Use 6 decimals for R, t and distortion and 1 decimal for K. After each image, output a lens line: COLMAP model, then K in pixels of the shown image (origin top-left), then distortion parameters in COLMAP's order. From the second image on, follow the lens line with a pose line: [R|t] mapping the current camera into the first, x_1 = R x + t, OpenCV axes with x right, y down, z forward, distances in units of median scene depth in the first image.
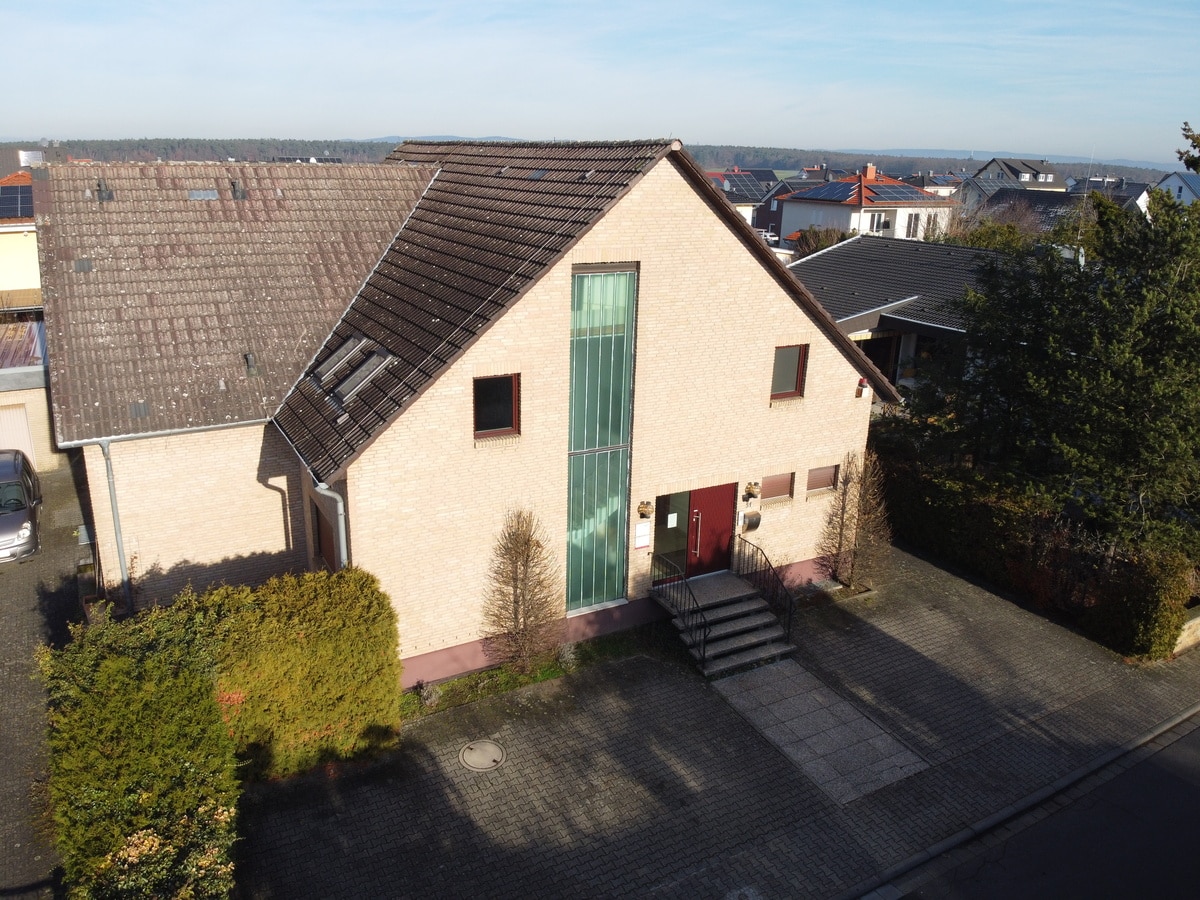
lens RADIAL K [[901.8, 0, 605.8], [0, 901.8, 440.1], [0, 0, 1]] dist [0.065612, -0.170642]
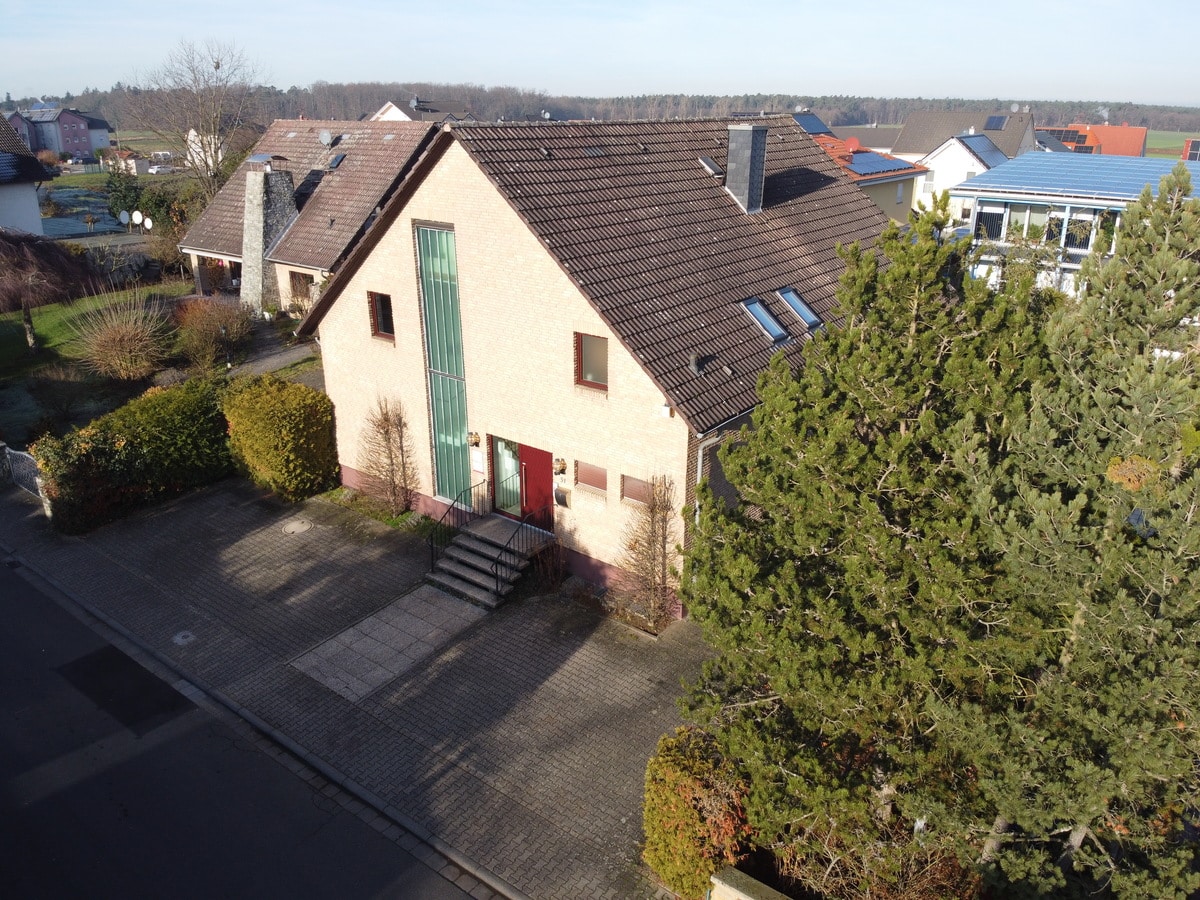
lens RADIAL K [[890.2, 0, 600.0], [0, 890.2, 450.0], [0, 0, 1]] dist [0.076238, -0.155569]
pose [[0.386552, 0.312194, -0.867821, 1.182204], [-0.270913, 0.937889, 0.216728, -0.217321], [0.881580, 0.151327, 0.447120, 0.655623]]
